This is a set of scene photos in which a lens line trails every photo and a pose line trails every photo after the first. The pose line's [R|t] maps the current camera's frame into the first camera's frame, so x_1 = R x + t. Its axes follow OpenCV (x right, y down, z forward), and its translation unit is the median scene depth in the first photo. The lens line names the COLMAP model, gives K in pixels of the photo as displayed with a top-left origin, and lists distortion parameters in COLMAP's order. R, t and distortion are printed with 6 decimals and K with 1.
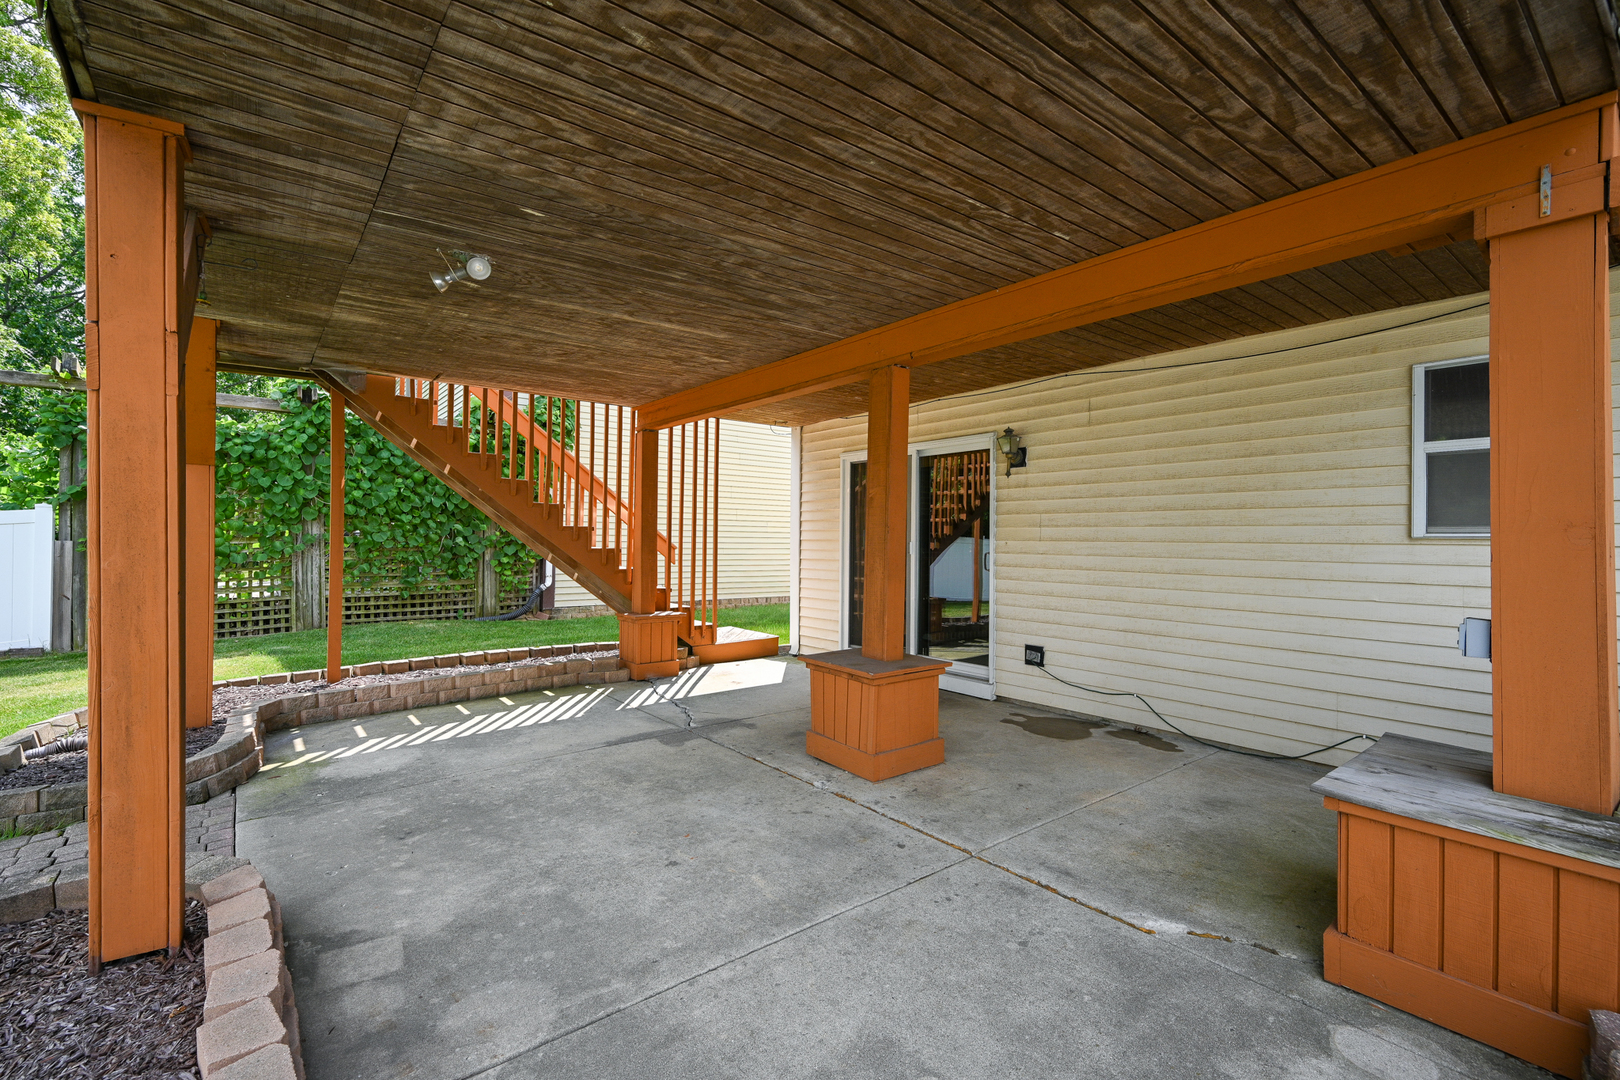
lens RADIAL K [[696.7, 0, 810.0], [0, 696.7, 540.0], [0, 0, 1]] dist [-0.000666, -0.000107]
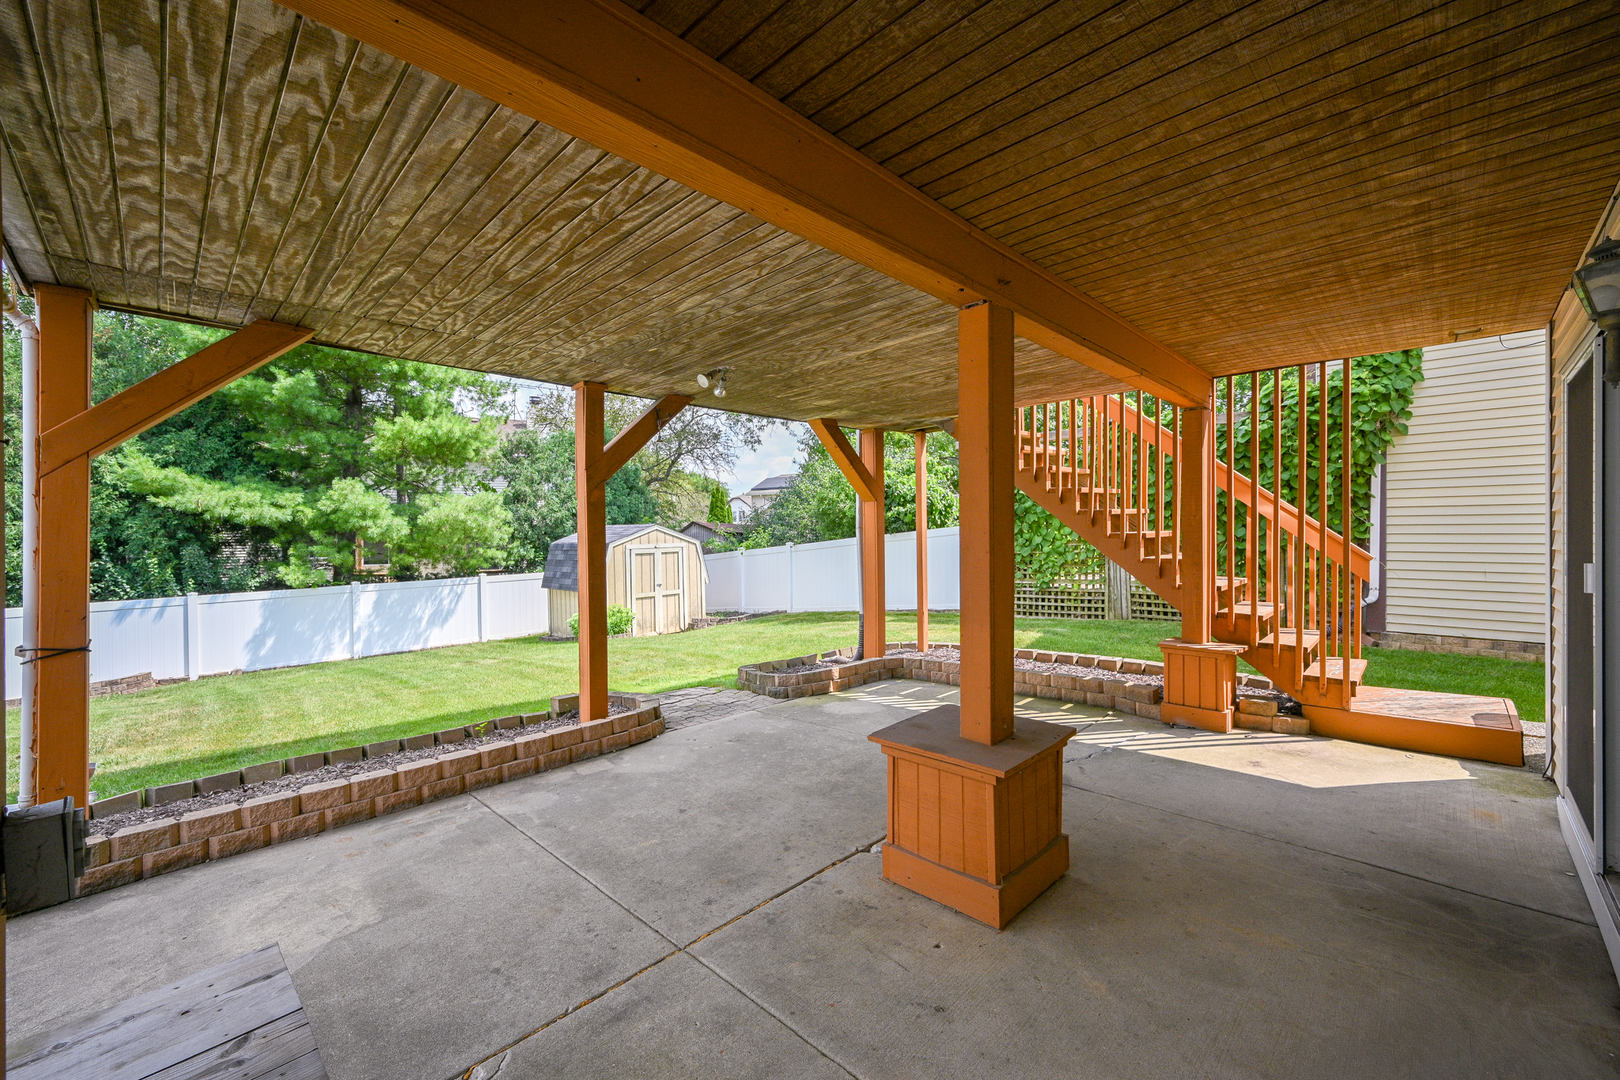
lens RADIAL K [[666.3, 0, 778.9], [0, 666.3, 541.3], [0, 0, 1]] dist [-0.000612, 0.000251]
pose [[0.111207, 0.000114, -0.993797, 0.896972], [0.013636, 0.999906, 0.001641, -0.031239], [0.993704, -0.013734, 0.111195, 0.889566]]
